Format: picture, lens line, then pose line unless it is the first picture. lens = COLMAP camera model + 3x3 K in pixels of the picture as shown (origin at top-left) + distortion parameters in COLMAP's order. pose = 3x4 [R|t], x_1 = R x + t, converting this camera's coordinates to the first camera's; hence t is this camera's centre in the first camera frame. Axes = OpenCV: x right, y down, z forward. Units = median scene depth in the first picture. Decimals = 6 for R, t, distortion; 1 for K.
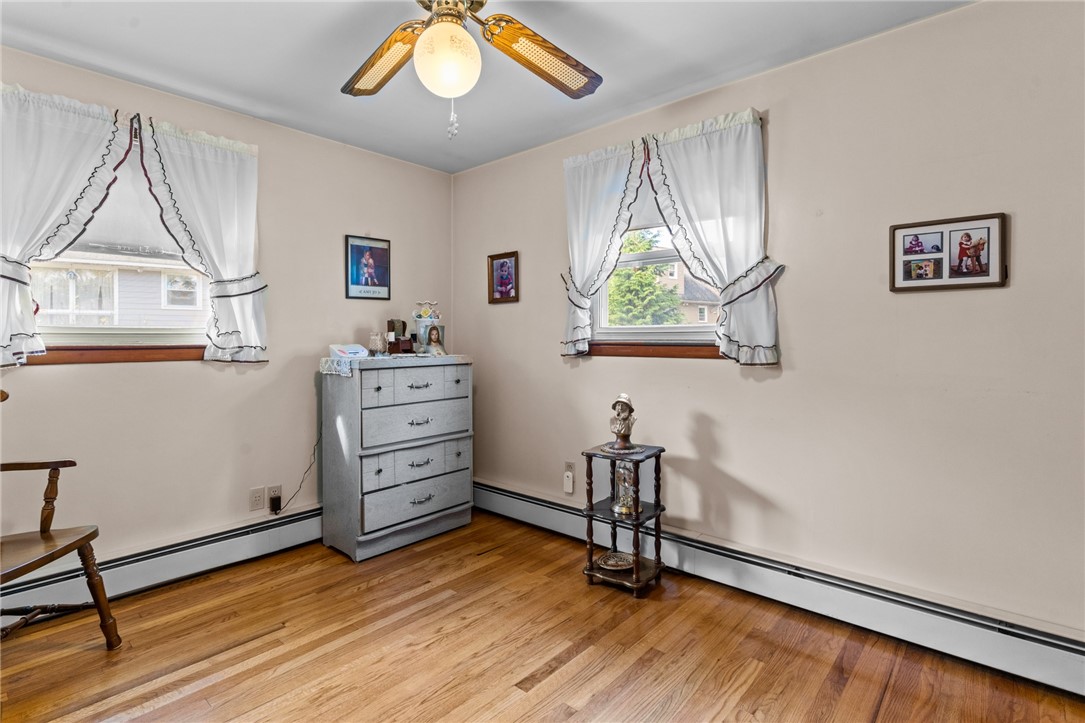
lens RADIAL K [[538.5, 0, 544.8], [0, 538.5, 354.2], [0, 0, 1]] dist [0.001207, 0.000586]
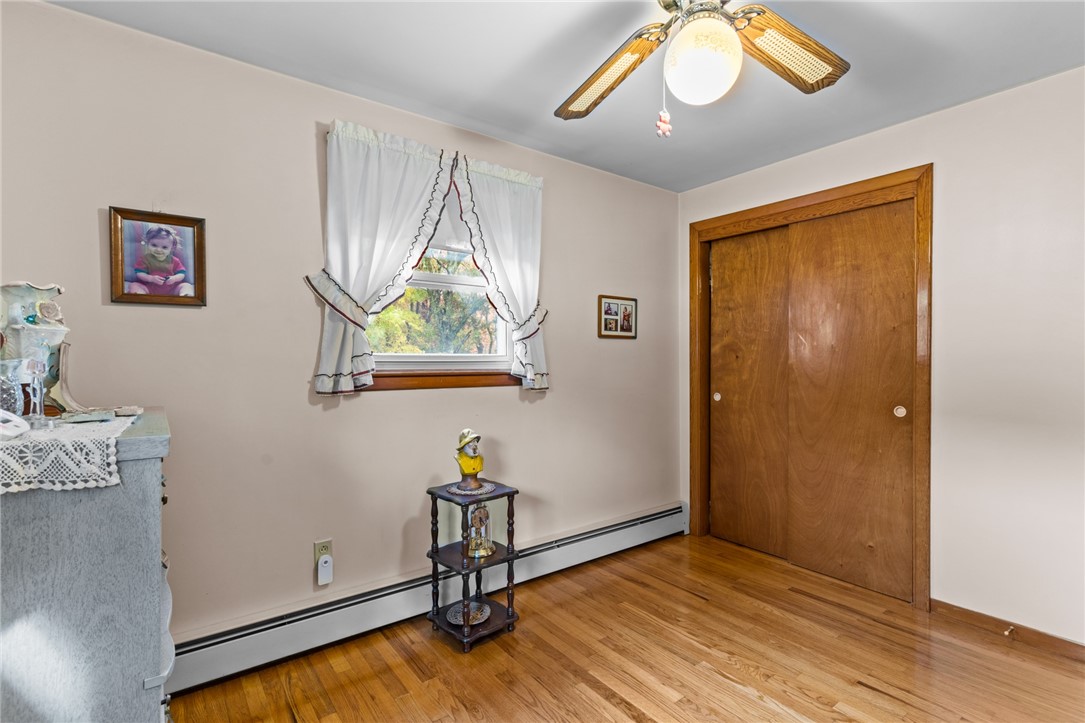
lens RADIAL K [[514.2, 0, 543.9], [0, 514.2, 378.5], [0, 0, 1]] dist [-0.000837, -0.000053]
pose [[0.191904, -0.033638, 0.980837, -0.851220], [0.027296, 0.999209, 0.028927, -0.043156], [-0.981034, 0.021222, 0.192670, 0.871259]]
